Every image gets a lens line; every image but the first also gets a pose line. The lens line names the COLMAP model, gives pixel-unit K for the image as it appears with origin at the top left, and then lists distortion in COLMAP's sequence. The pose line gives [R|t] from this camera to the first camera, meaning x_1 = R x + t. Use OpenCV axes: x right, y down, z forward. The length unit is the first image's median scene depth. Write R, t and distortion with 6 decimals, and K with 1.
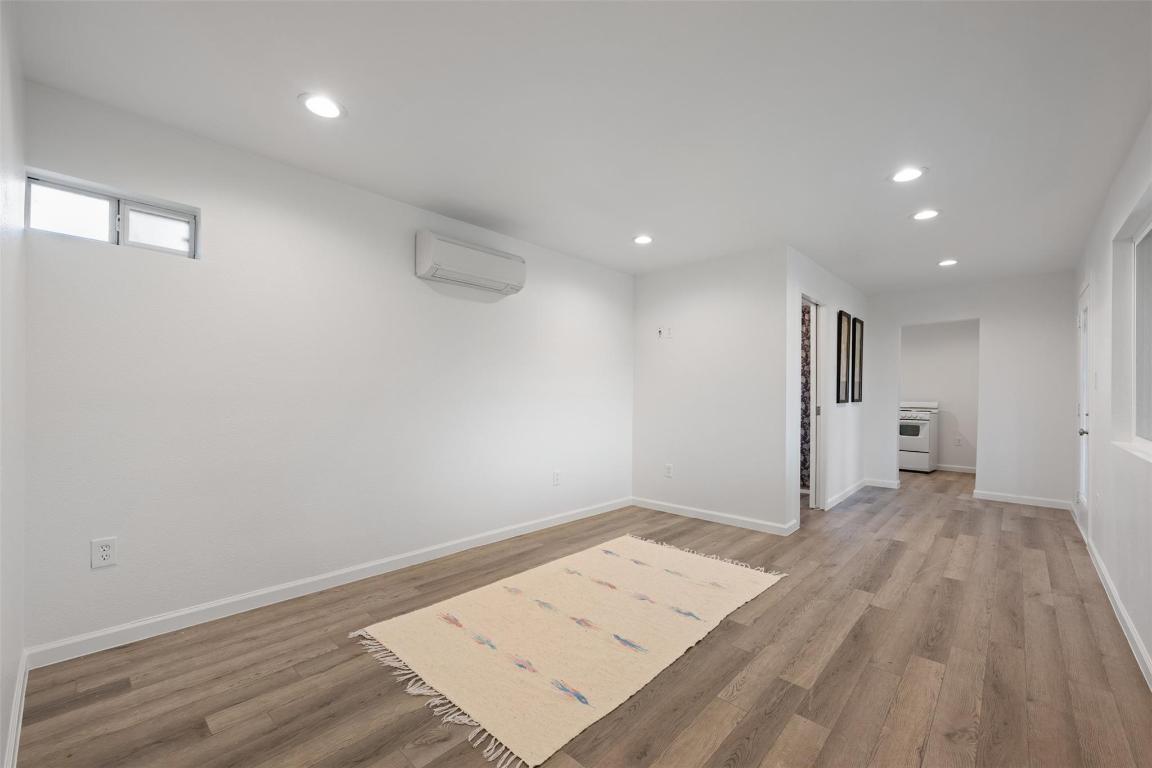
lens RADIAL K [[464.8, 0, 589.3], [0, 464.8, 389.9], [0, 0, 1]] dist [-0.003630, 0.002773]
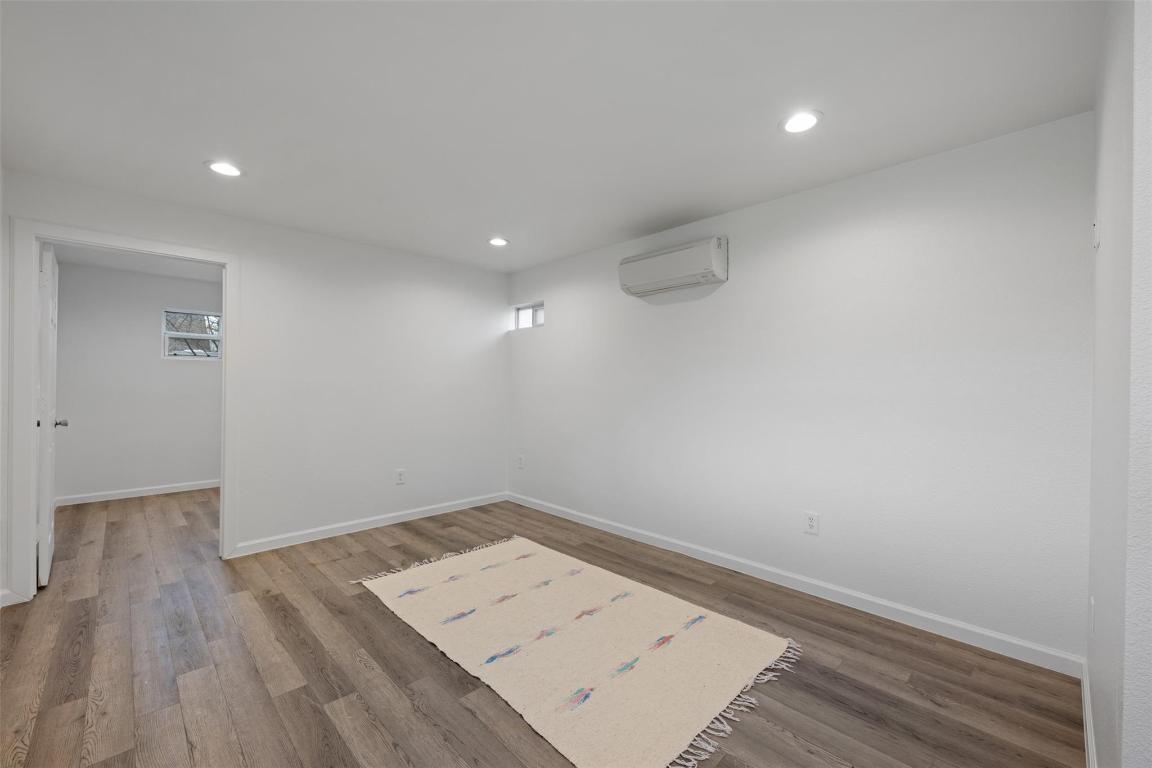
lens RADIAL K [[464.8, 0, 576.2], [0, 464.8, 385.5], [0, 0, 1]] dist [-0.003630, 0.002773]
pose [[-0.063573, -0.017680, -0.997821, 1.015251], [-0.003661, 0.999840, -0.017482, 0.005236], [0.997970, 0.002542, -0.063628, 1.143907]]
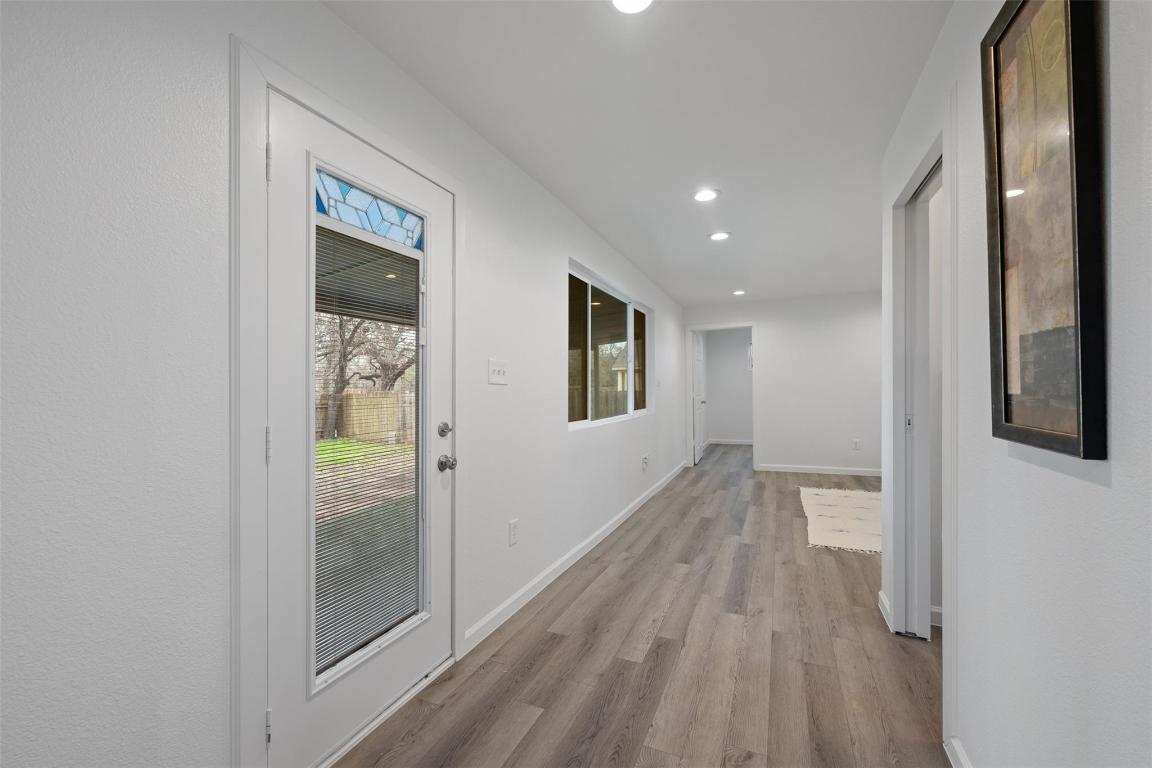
lens RADIAL K [[464.8, 0, 571.1], [0, 464.8, 383.2], [0, 0, 1]] dist [-0.003630, 0.002773]
pose [[-0.950253, -0.006046, -0.311420, 1.596758], [-0.001783, 0.999901, -0.013969, 0.010508], [0.311473, -0.012719, -0.950170, 2.270038]]
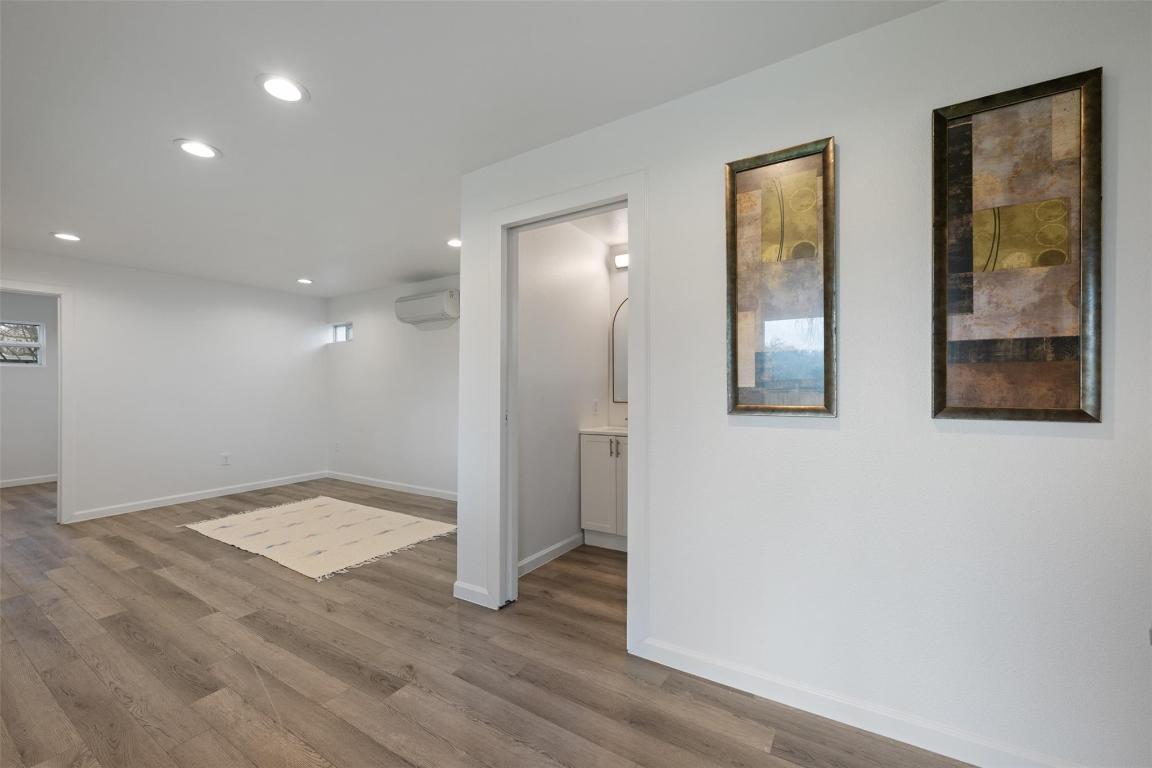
lens RADIAL K [[464.8, 0, 578.1], [0, 464.8, 381.2], [0, 0, 1]] dist [-0.003630, 0.002773]
pose [[0.172724, -0.025239, -0.984647, 1.736719], [0.013203, 0.999641, -0.023308, 0.018399], [0.984882, -0.008975, 0.172996, 1.612865]]
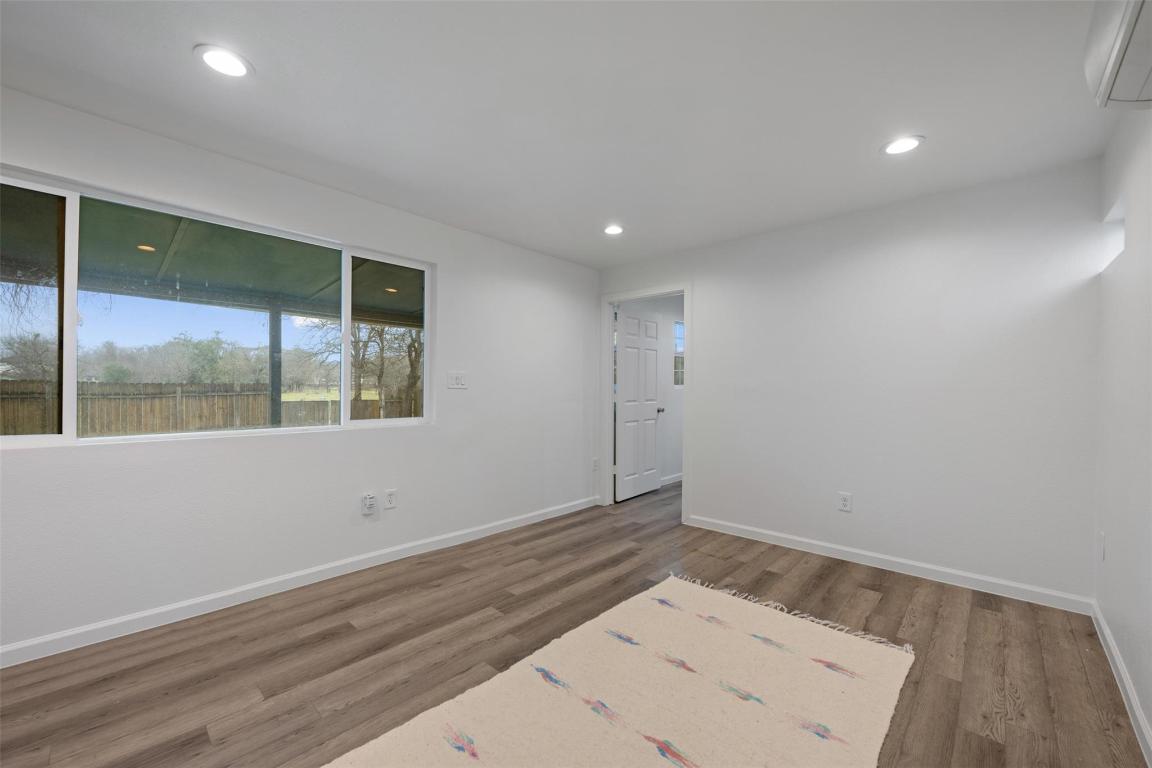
lens RADIAL K [[464.8, 0, 574.2], [0, 464.8, 378.1], [0, 0, 1]] dist [-0.003630, 0.002773]
pose [[-0.999517, -0.020485, 0.023358, 0.153882], [-0.020906, 0.999621, -0.017921, -0.001678], [-0.022982, -0.018400, -0.999567, 1.716778]]
